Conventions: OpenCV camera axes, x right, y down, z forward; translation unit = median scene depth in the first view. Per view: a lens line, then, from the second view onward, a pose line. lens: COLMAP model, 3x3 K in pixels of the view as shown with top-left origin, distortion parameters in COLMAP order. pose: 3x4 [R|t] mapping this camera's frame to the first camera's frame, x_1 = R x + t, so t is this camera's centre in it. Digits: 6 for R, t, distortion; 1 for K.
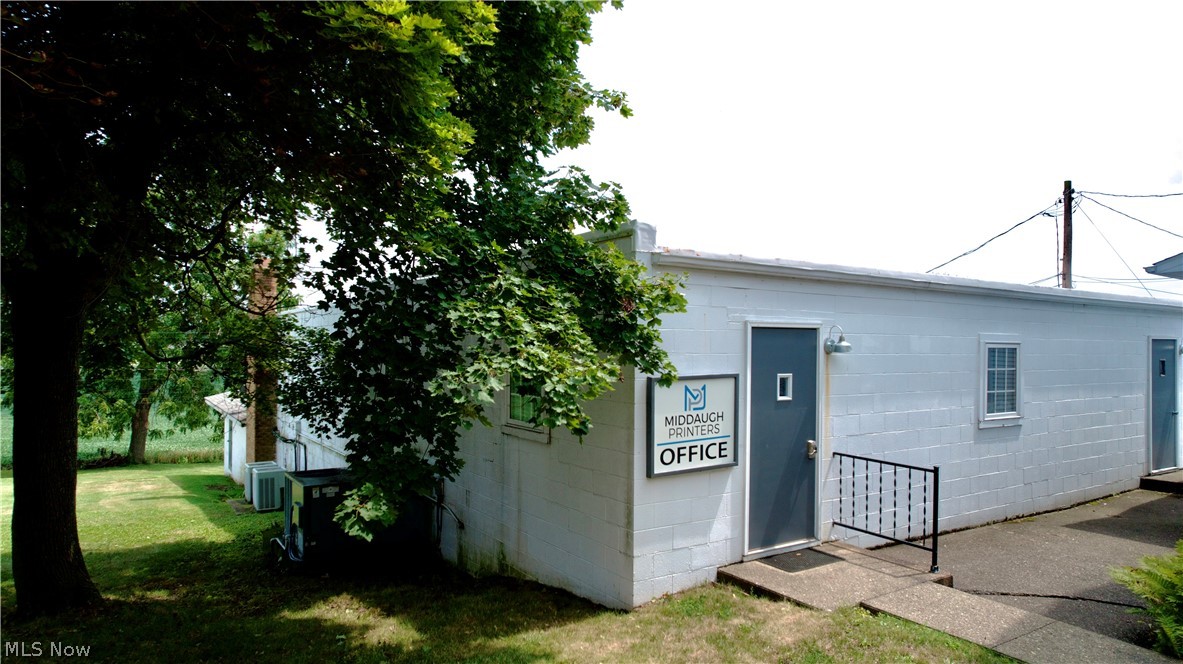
lens RADIAL K [[754.5, 0, 596.0], [0, 754.5, 334.2], [0, 0, 1]] dist [-0.077209, 0.073792]
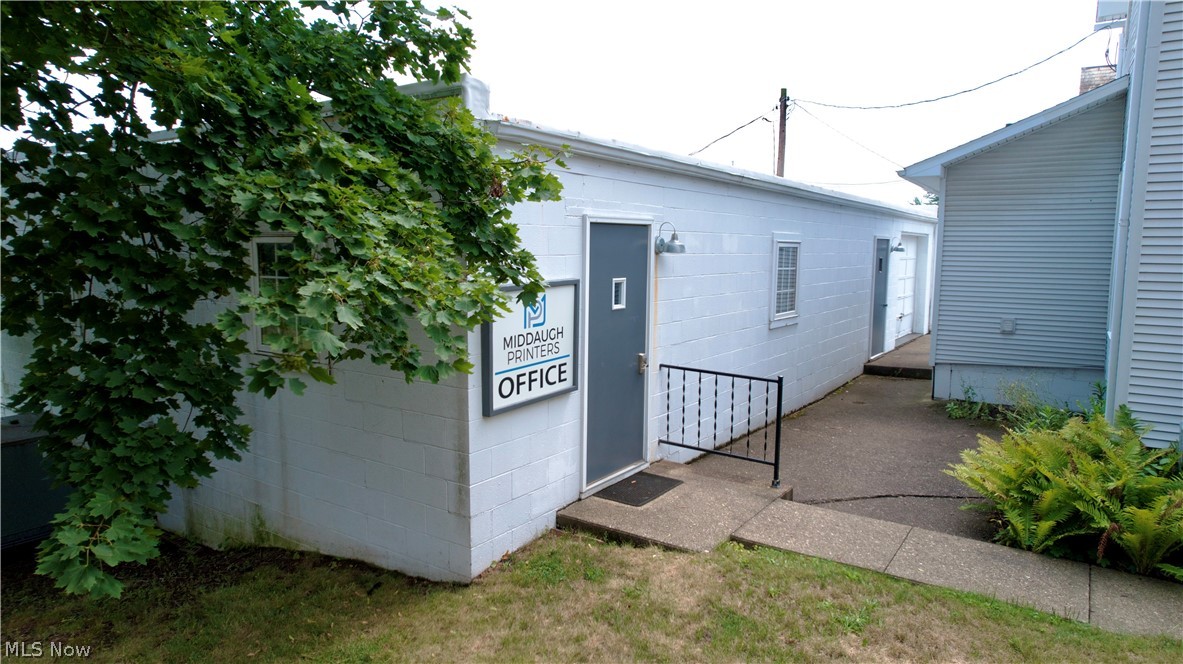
lens RADIAL K [[754.5, 0, 596.0], [0, 754.5, 334.2], [0, 0, 1]] dist [-0.077209, 0.073792]
pose [[0.922054, -0.046861, 0.384214, -0.114966], [-0.005535, 0.990946, 0.134146, 0.001269], [-0.387022, -0.125816, 0.913446, 0.244305]]
